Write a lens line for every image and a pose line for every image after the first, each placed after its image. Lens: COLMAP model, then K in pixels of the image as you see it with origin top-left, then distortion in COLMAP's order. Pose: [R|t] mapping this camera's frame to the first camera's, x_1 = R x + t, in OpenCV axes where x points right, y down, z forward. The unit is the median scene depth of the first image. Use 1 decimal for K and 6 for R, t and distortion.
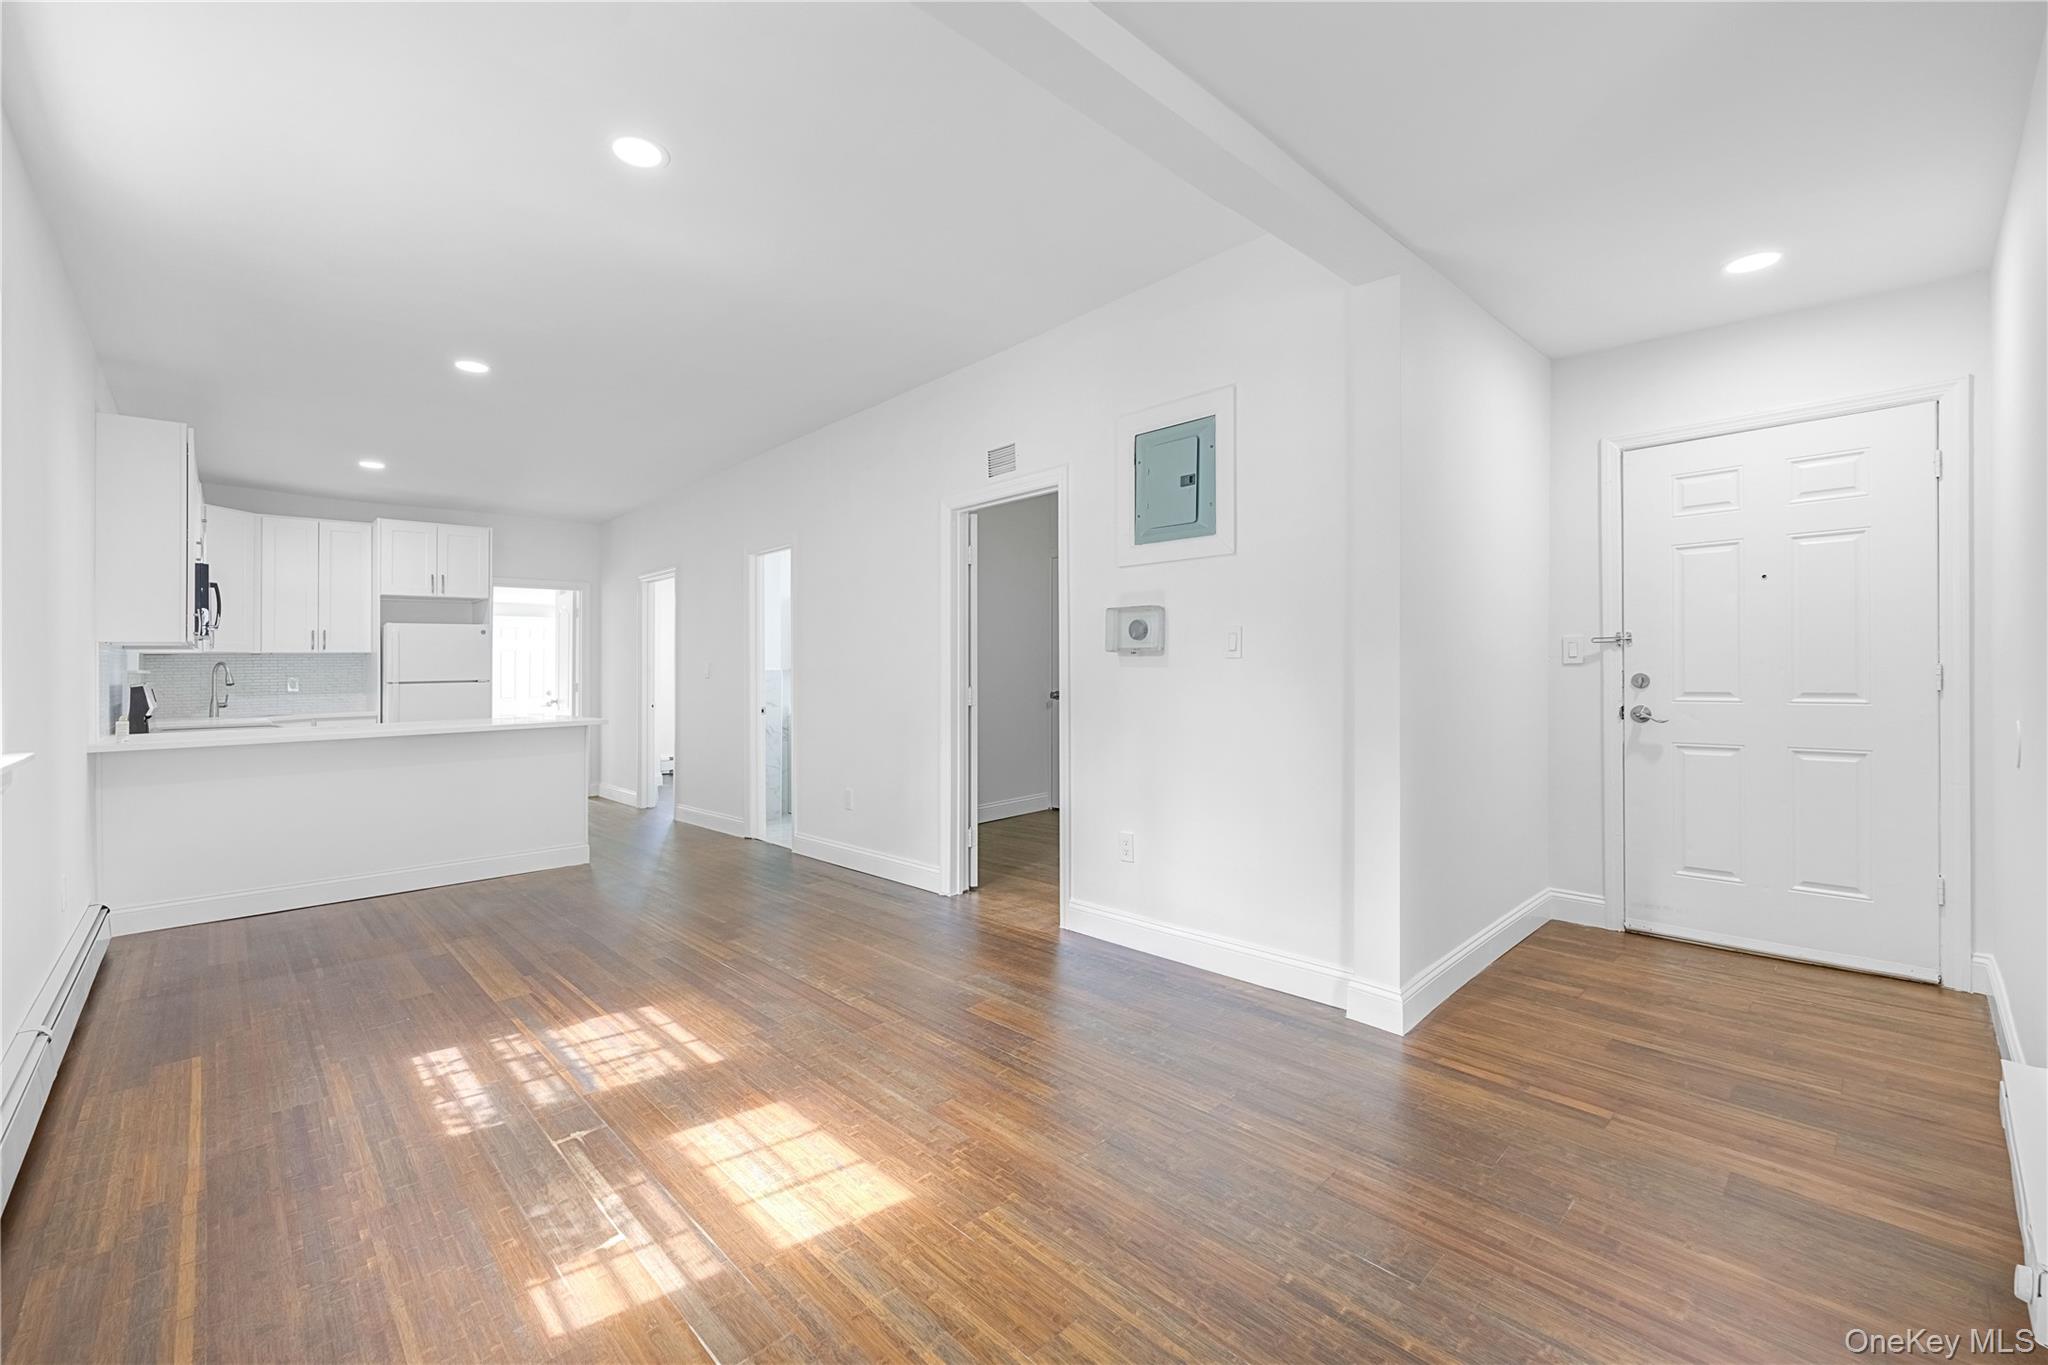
lens RADIAL K [[842.8, 0, 1040.3], [0, 842.8, 675.6], [0, 0, 1]] dist [-0.004318, 0.000367]
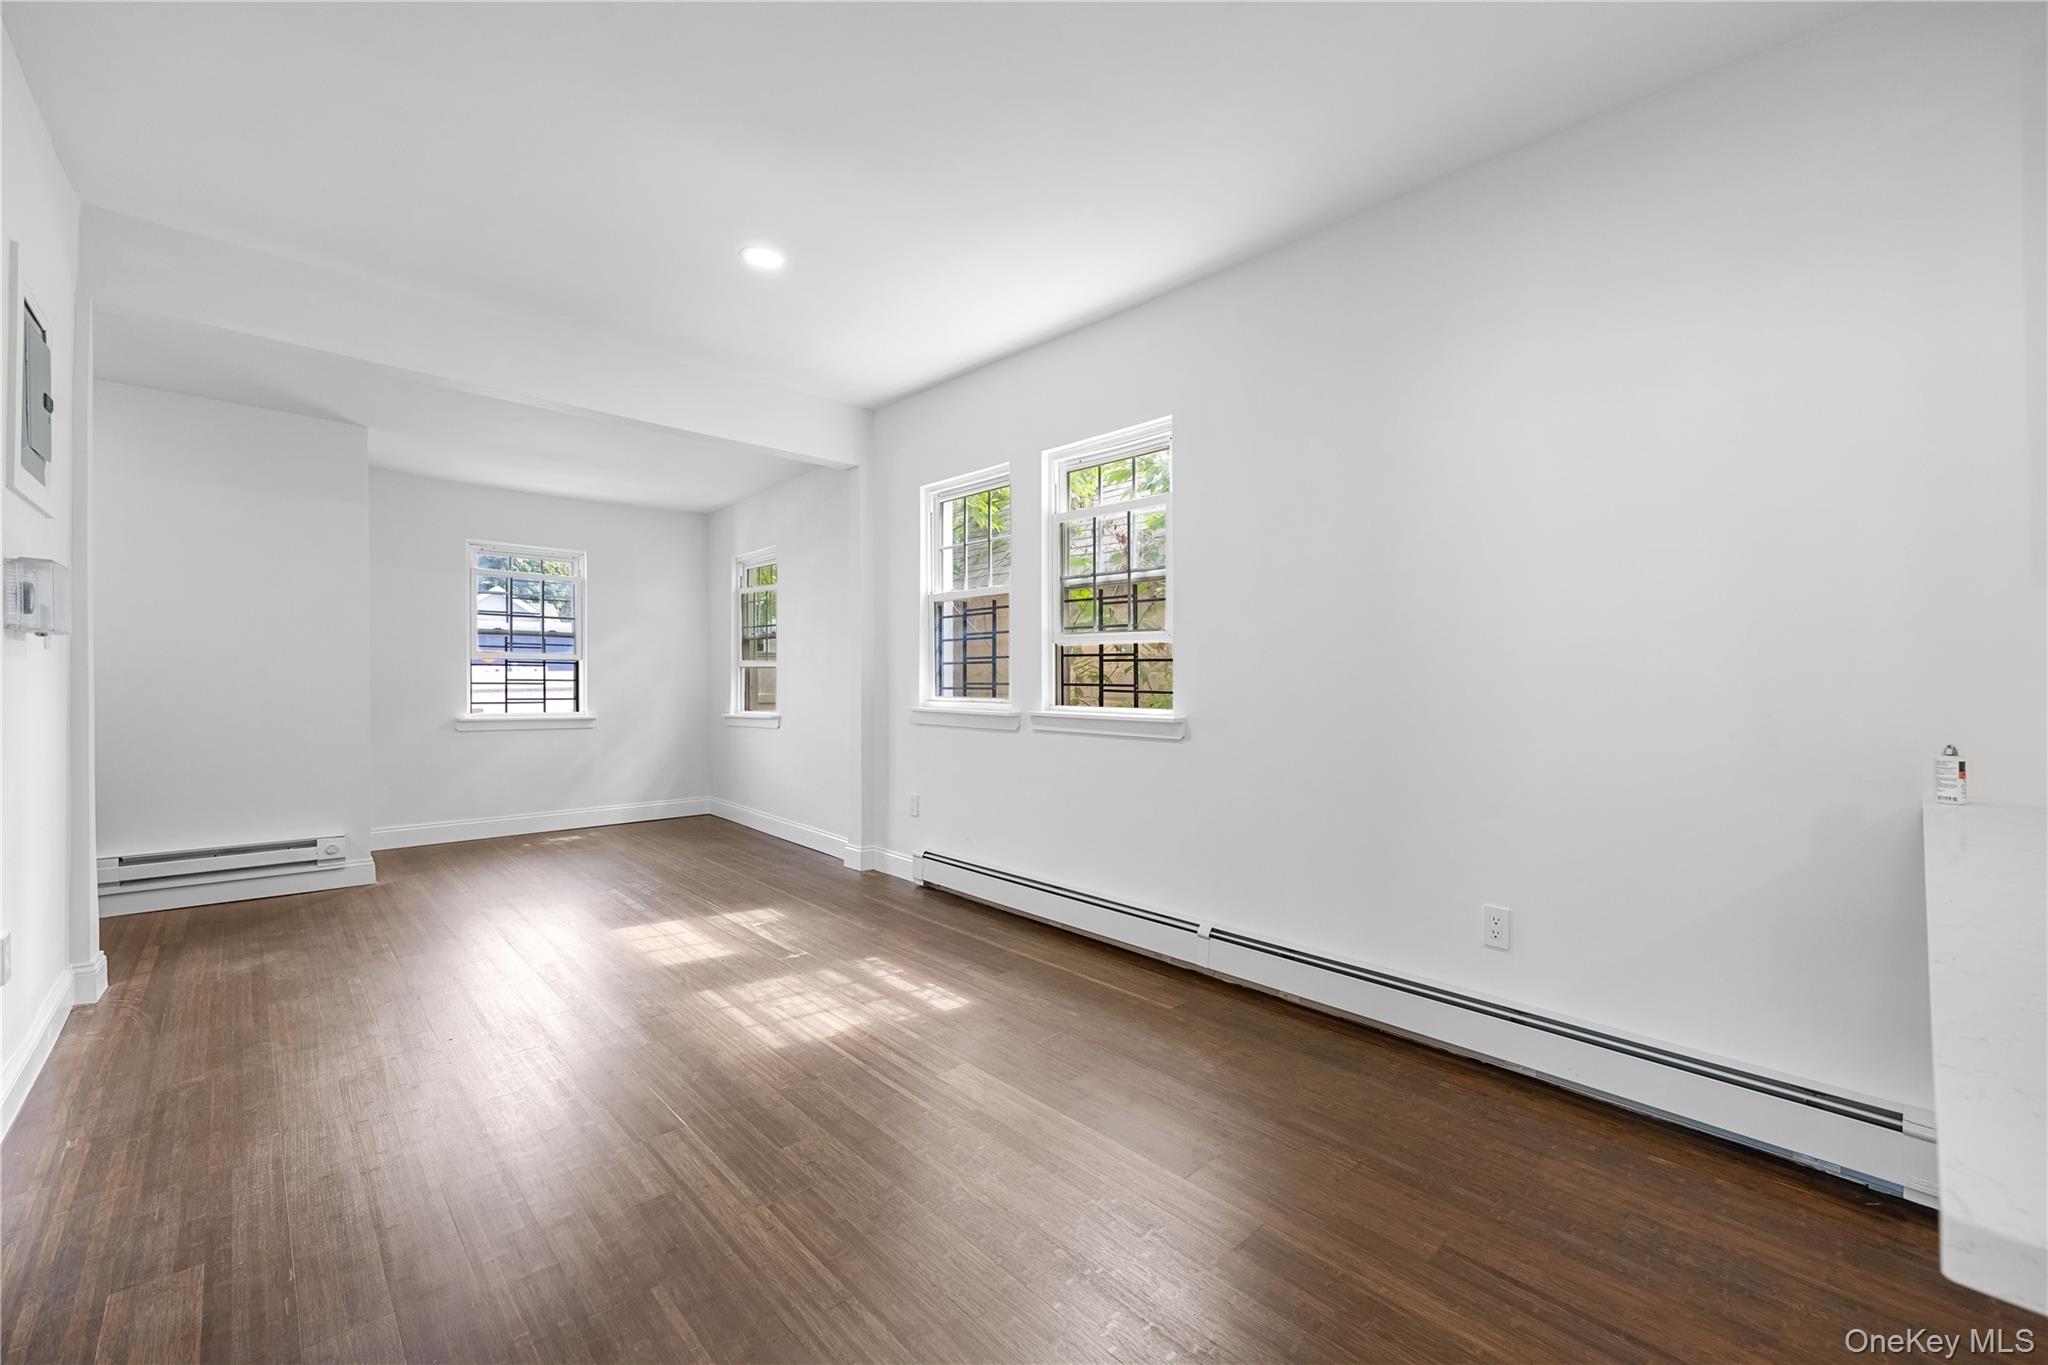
lens RADIAL K [[842.8, 0, 1025.1], [0, 842.8, 684.2], [0, 0, 1]] dist [-0.004318, 0.000367]
pose [[-0.999521, 0.006460, 0.030262, -0.847754], [0.007147, 0.999718, 0.022645, 0.003273], [-0.030108, 0.022850, -0.999285, 2.093232]]
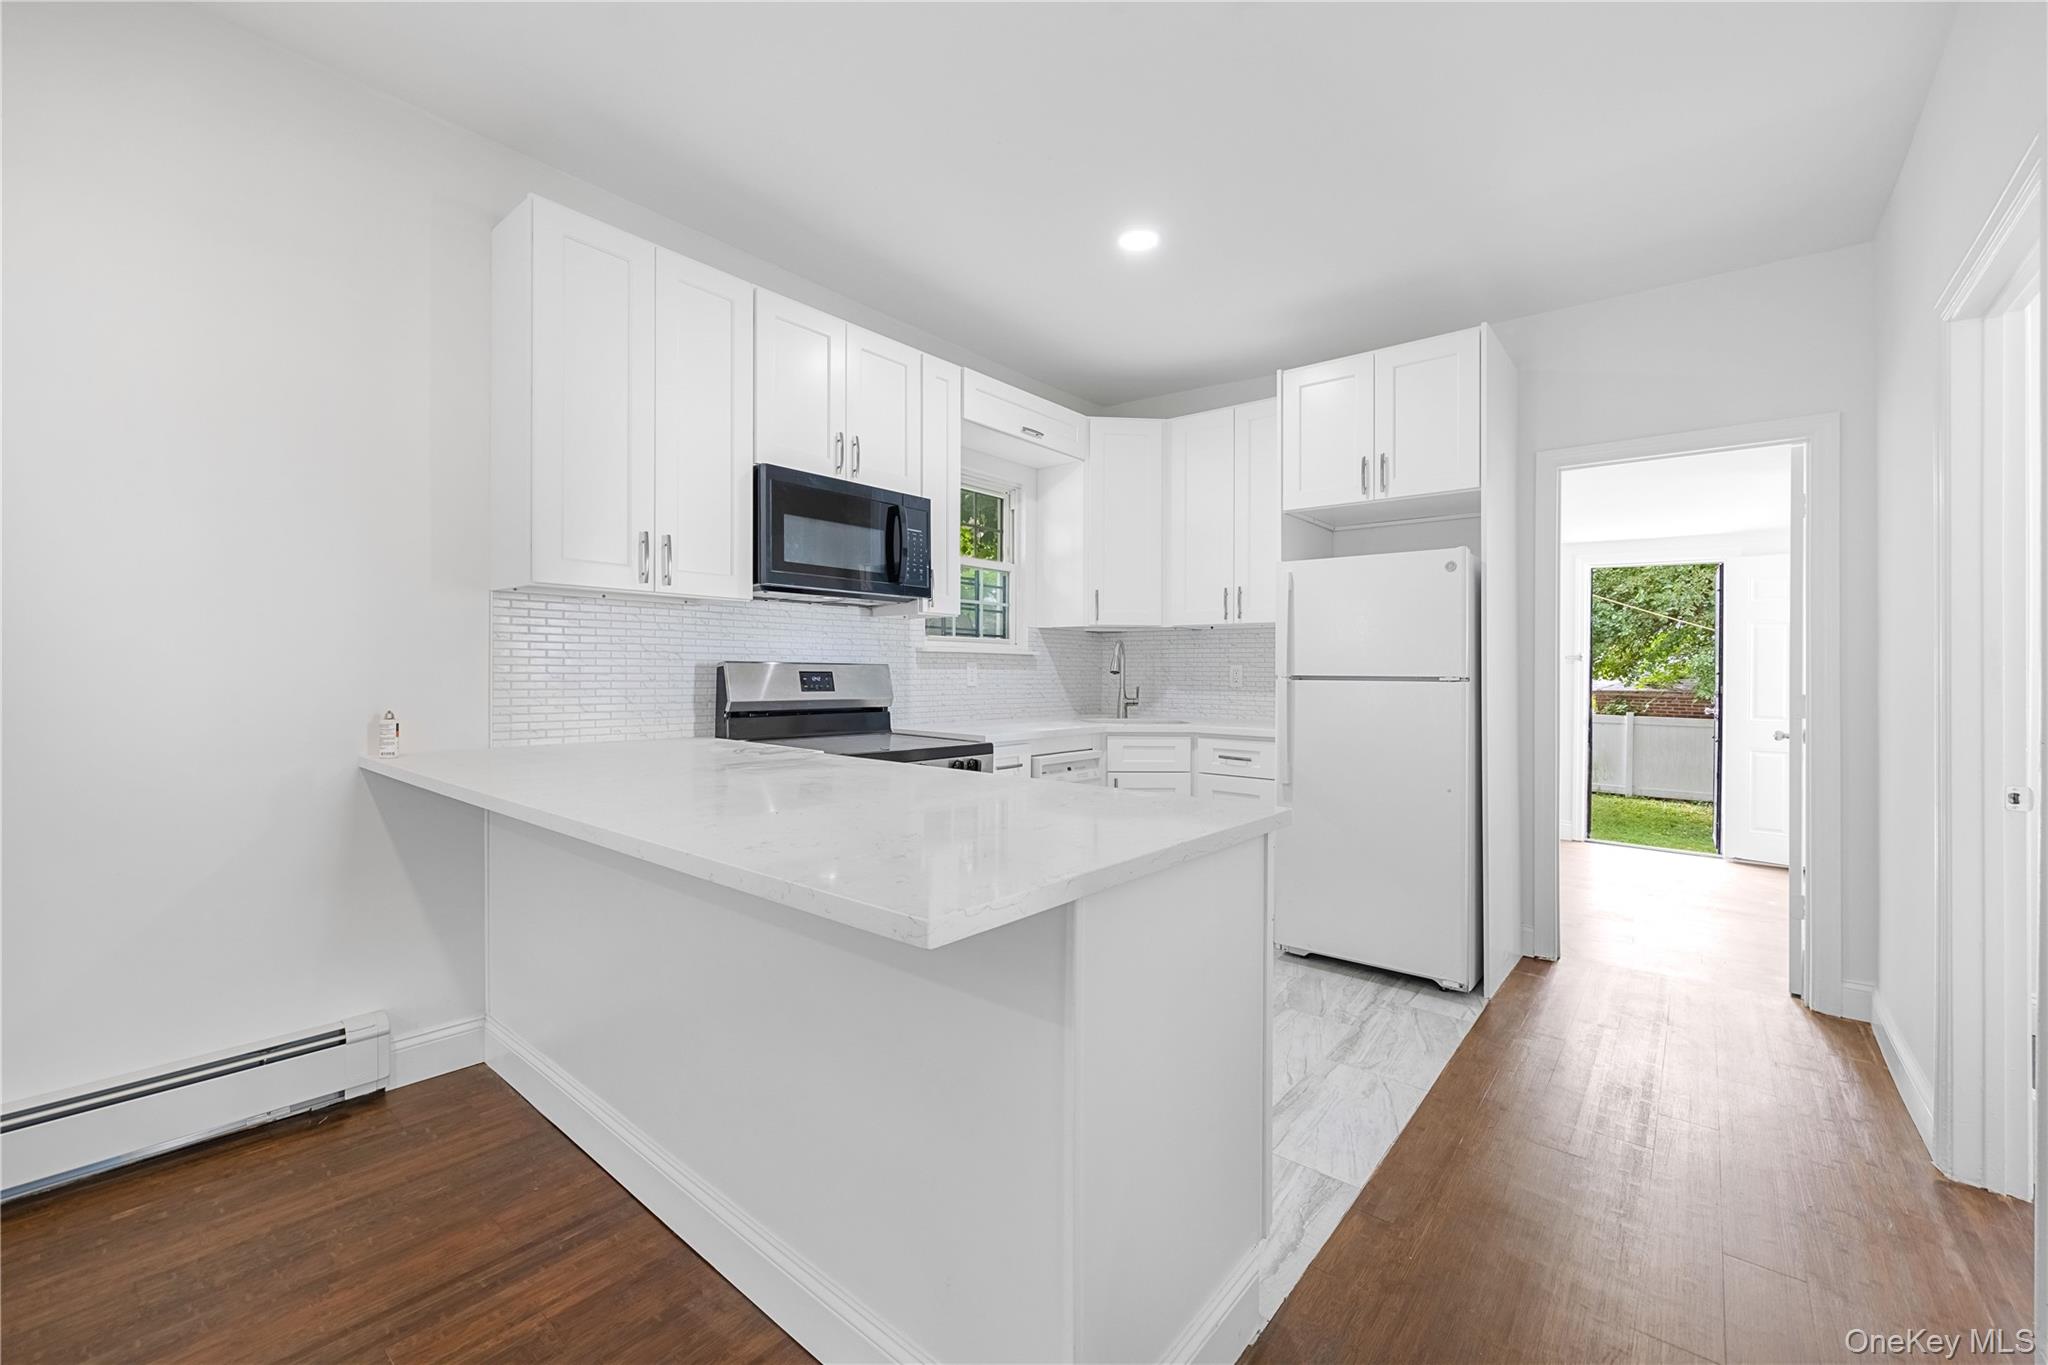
lens RADIAL K [[842.8, 0, 999.6], [0, 842.8, 659.2], [0, 0, 1]] dist [-0.004318, 0.000367]
pose [[0.087179, 0.009926, -0.996143, -0.685396], [-0.028965, 0.999553, 0.007425, -0.002585], [0.995771, 0.028206, 0.087428, 1.934801]]
